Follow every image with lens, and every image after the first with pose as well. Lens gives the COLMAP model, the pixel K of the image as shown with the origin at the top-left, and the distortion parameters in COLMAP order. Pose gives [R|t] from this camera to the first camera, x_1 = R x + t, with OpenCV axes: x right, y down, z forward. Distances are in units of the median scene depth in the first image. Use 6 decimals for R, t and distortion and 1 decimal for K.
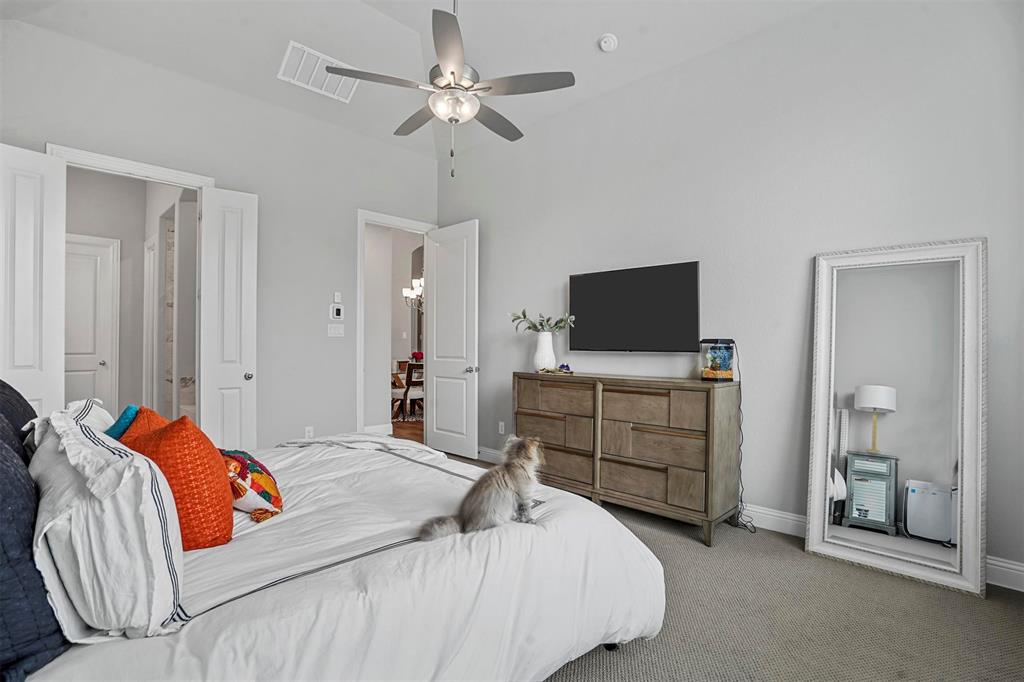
lens RADIAL K [[475.9, 0, 513.4], [0, 475.9, 341.4], [0, 0, 1]] dist [-0.056134, 0.020376]
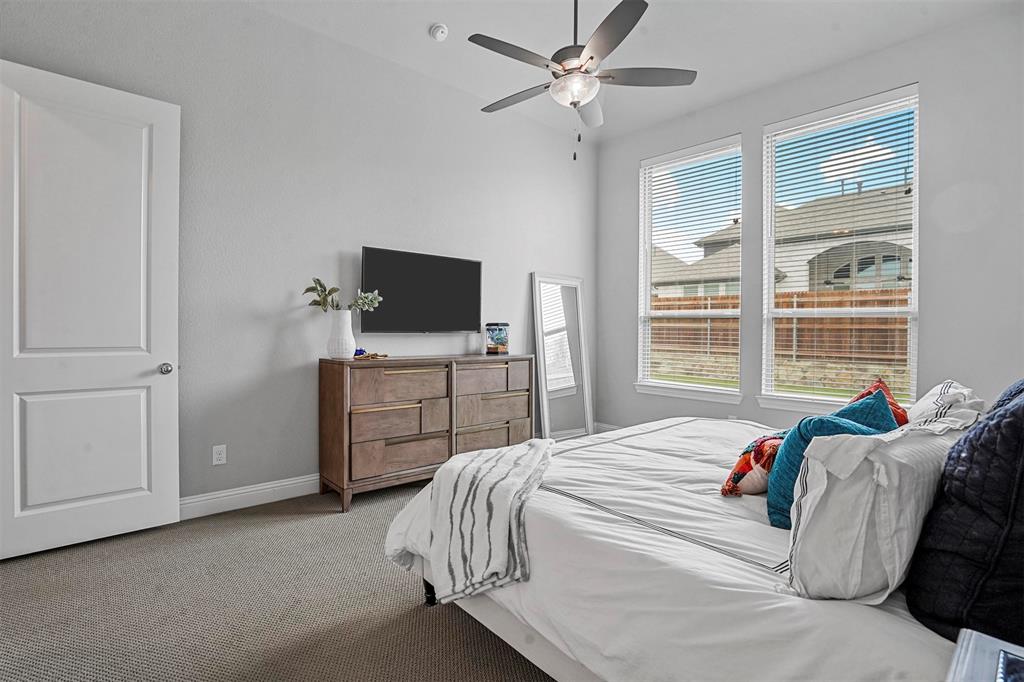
lens RADIAL K [[475.9, 0, 513.4], [0, 475.9, 341.4], [0, 0, 1]] dist [-0.056134, 0.020376]
pose [[0.064176, -0.034829, 0.997331, -0.830435], [-0.023151, 0.999070, 0.036380, -0.003083], [-0.997670, -0.025424, 0.063310, 0.762408]]
